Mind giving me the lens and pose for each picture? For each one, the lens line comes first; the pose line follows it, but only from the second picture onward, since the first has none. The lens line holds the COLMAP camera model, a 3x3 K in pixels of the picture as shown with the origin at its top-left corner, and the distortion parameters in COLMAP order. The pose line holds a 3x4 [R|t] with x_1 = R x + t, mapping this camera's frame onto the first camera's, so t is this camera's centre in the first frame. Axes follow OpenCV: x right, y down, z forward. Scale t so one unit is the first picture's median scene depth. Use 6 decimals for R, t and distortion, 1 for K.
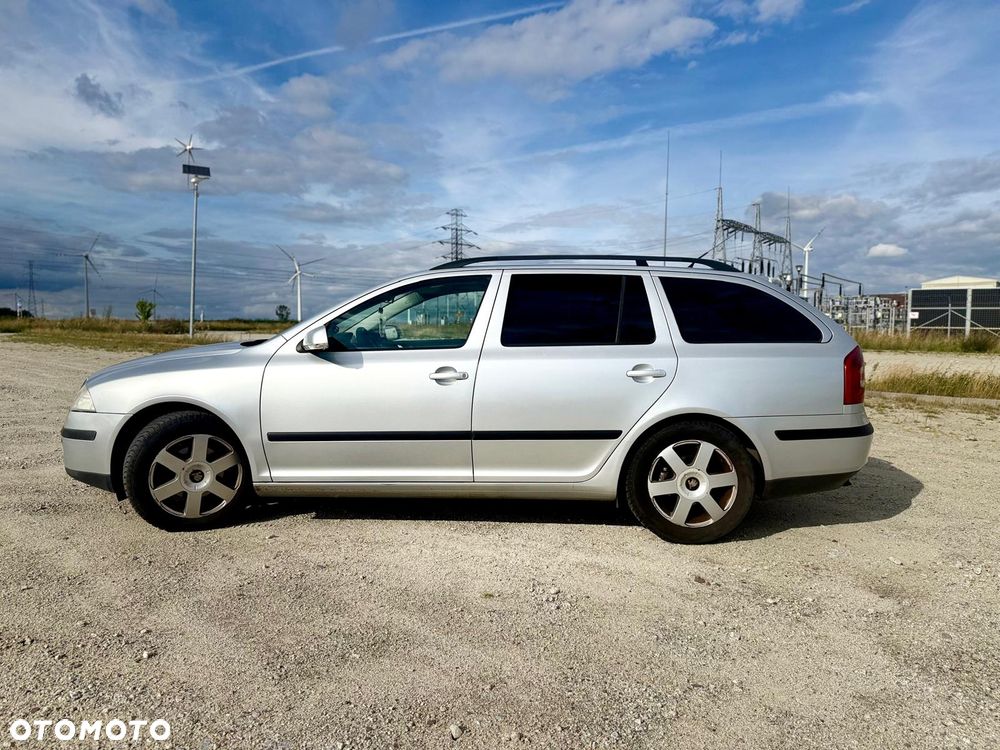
lens RADIAL K [[725.1, 0, 481.7], [0, 725.1, 407.5], [0, 0, 1]] dist [0.055382, -0.000820]
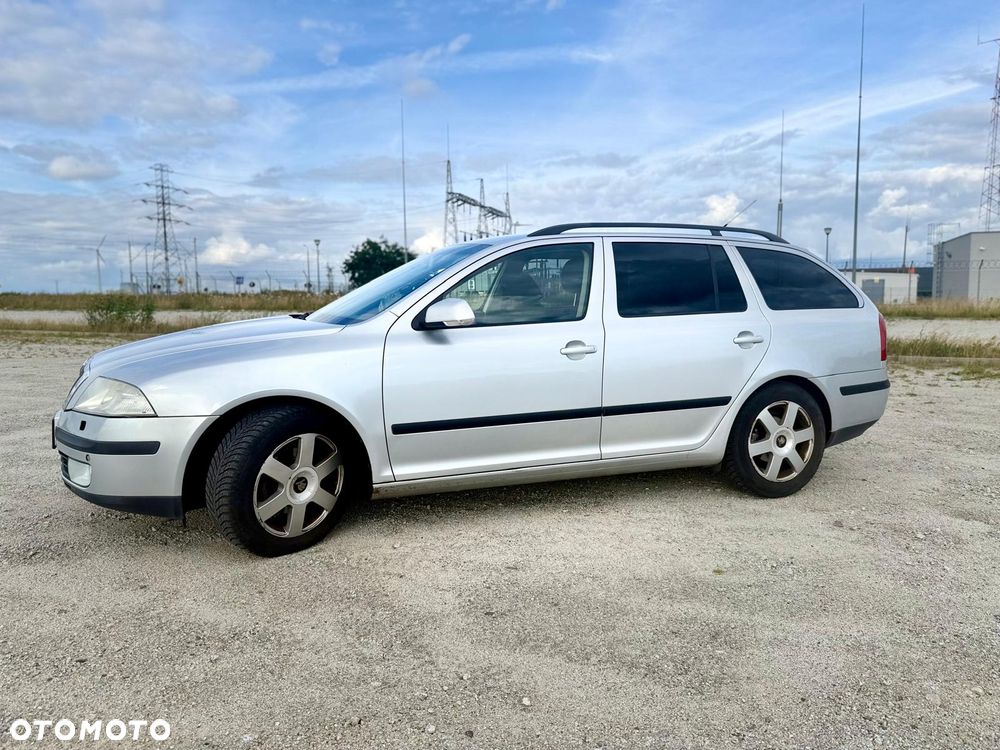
lens RADIAL K [[725.2, 0, 487.9], [0, 725.2, 400.9], [0, 0, 1]] dist [0.058801, -0.004089]
pose [[0.920642, -0.066093, 0.384773, -0.513478], [0.053430, 0.997623, 0.043521, -0.024501], [-0.386734, -0.019509, 0.921985, 0.172109]]
